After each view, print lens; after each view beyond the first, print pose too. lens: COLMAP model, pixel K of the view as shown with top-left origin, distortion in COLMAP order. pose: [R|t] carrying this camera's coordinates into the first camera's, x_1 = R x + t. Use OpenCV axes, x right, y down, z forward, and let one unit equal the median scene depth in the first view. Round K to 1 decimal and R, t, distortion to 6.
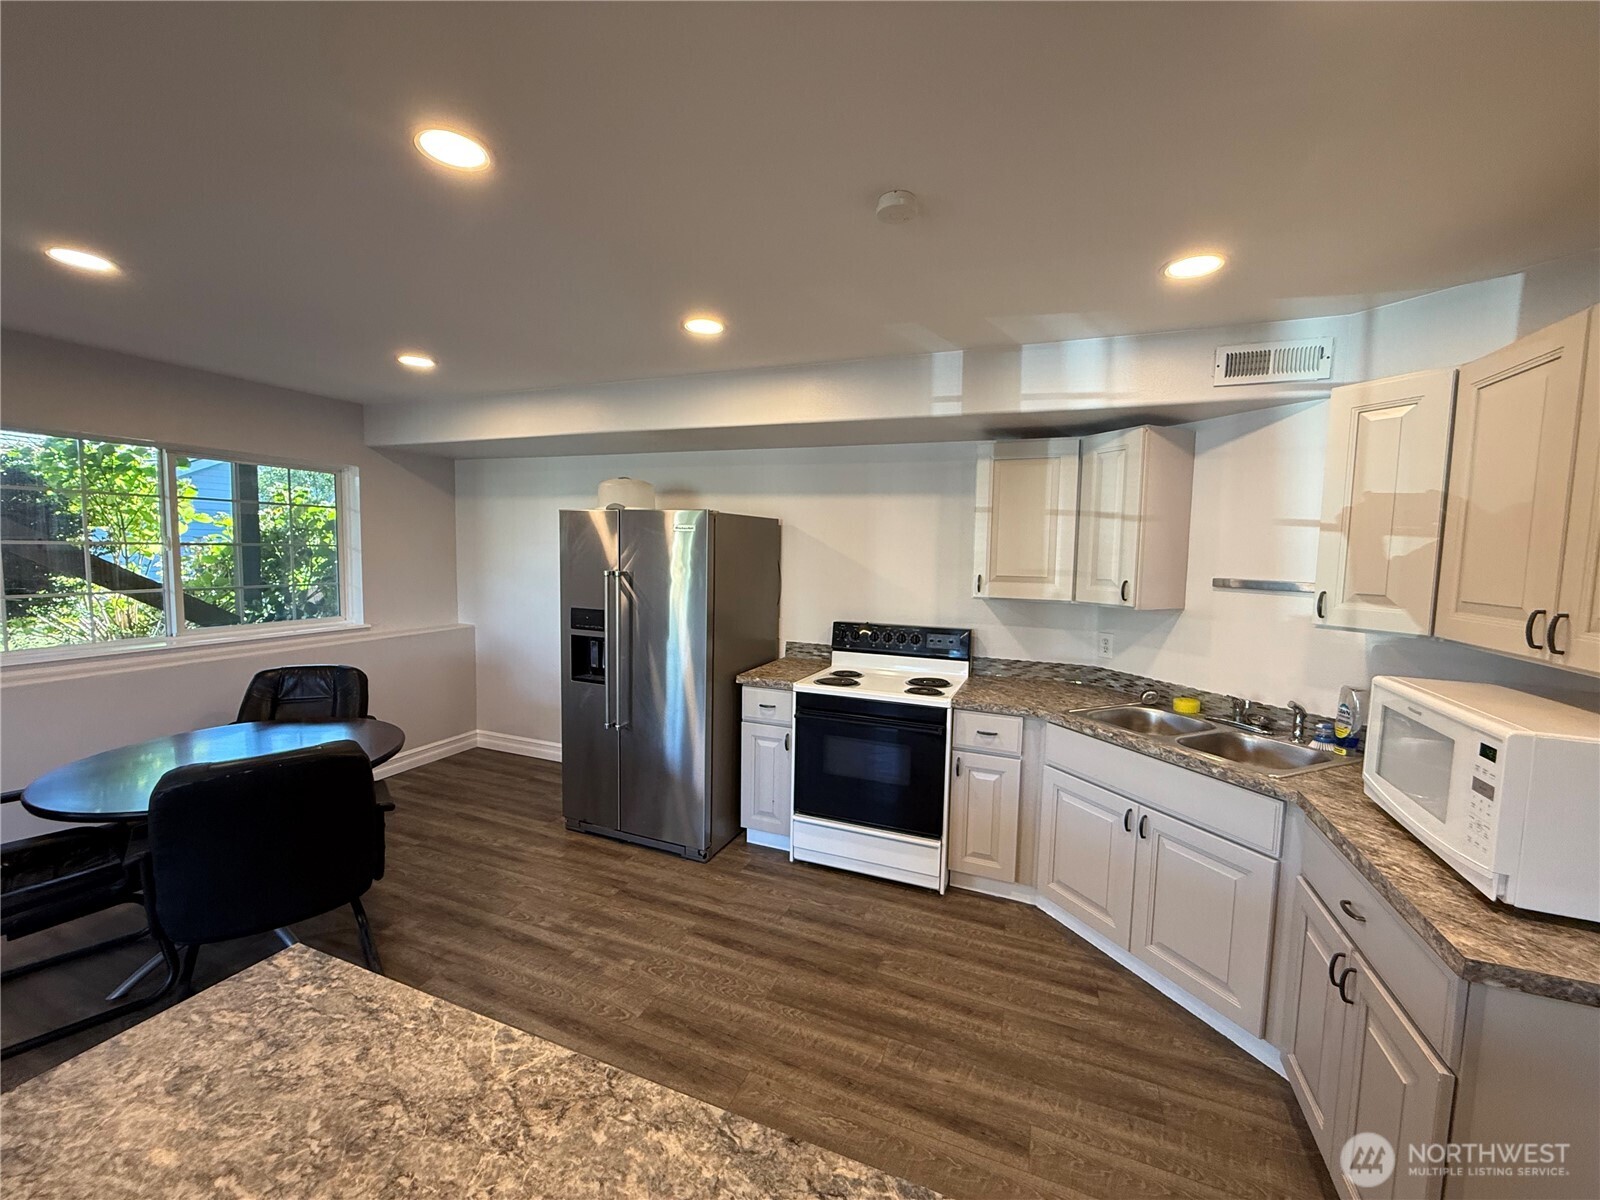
lens RADIAL K [[637.7, 0, 799.1], [0, 637.7, 592.1], [0, 0, 1]] dist [-0.001600, 0.000000]
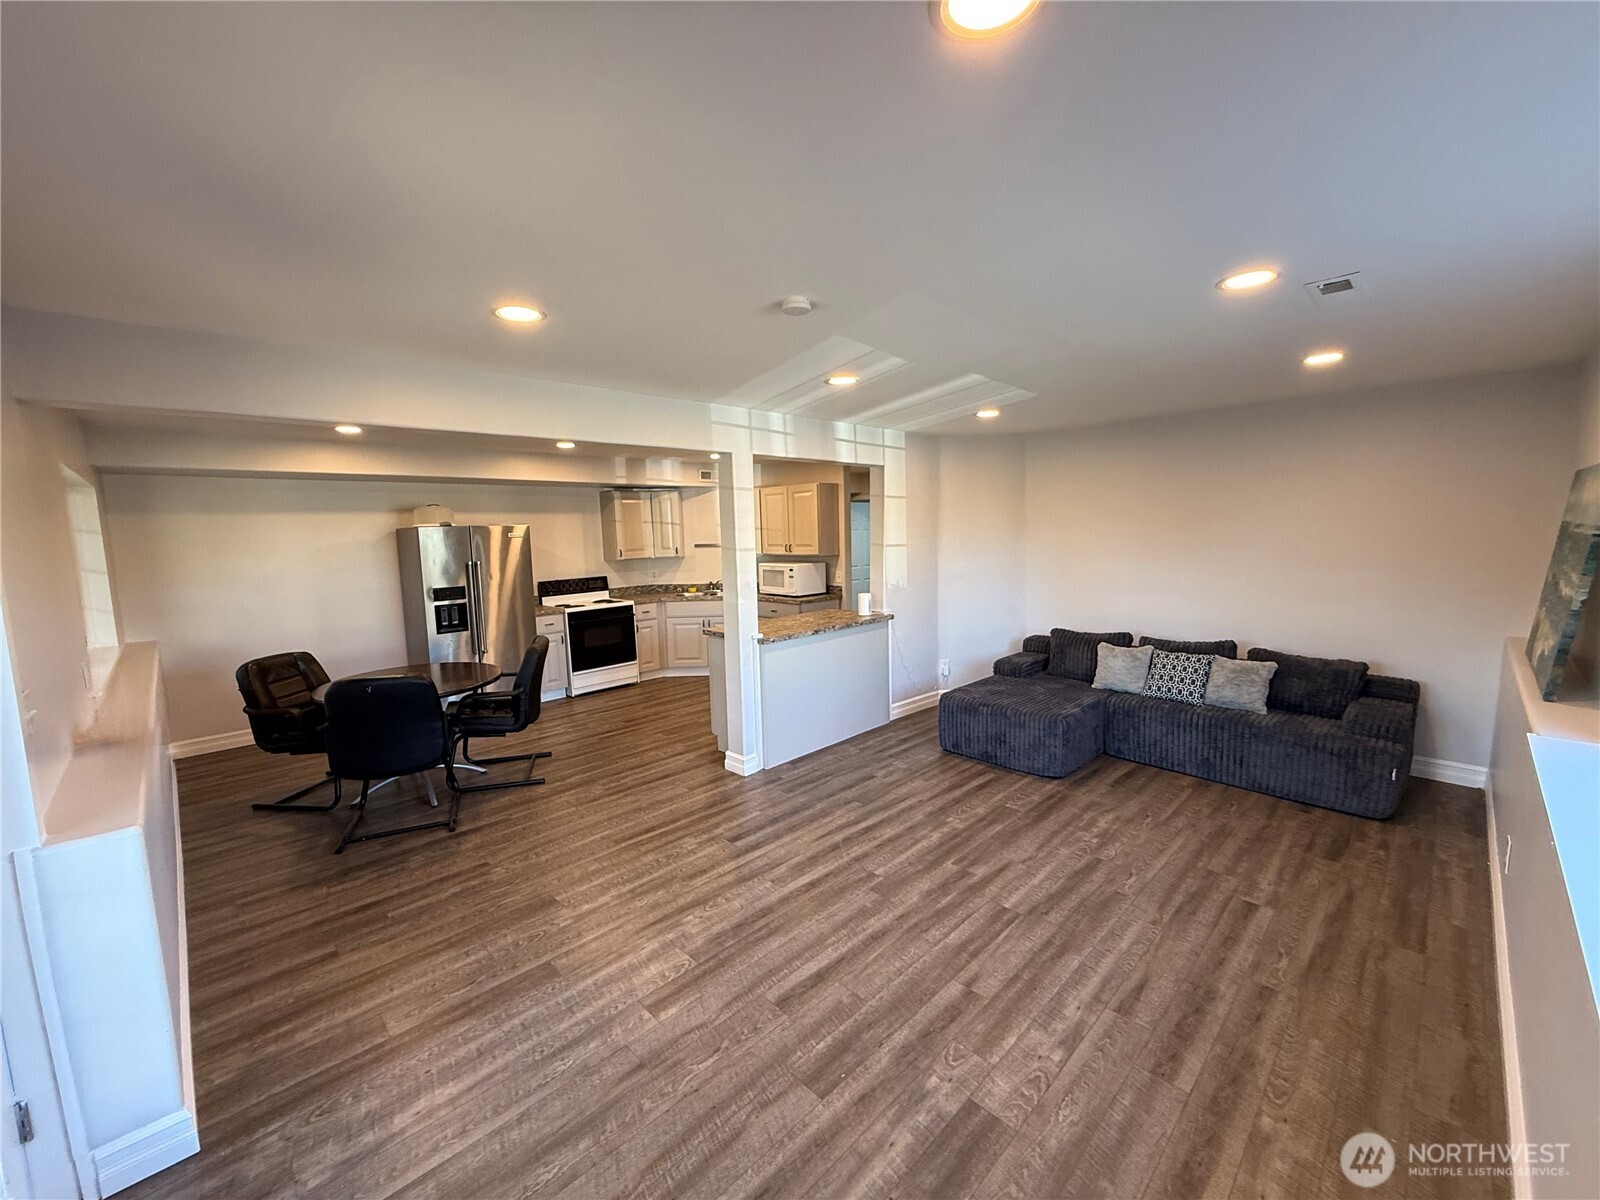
lens RADIAL K [[637.7, 0, 802.4], [0, 637.7, 603.2], [0, 0, 1]] dist [-0.001600, 0.000000]
pose [[0.399024, -0.143120, 0.905702, -1.726464], [0.100592, 0.988615, 0.111904, -0.029766], [-0.911406, 0.046454, 0.408878, -0.579056]]
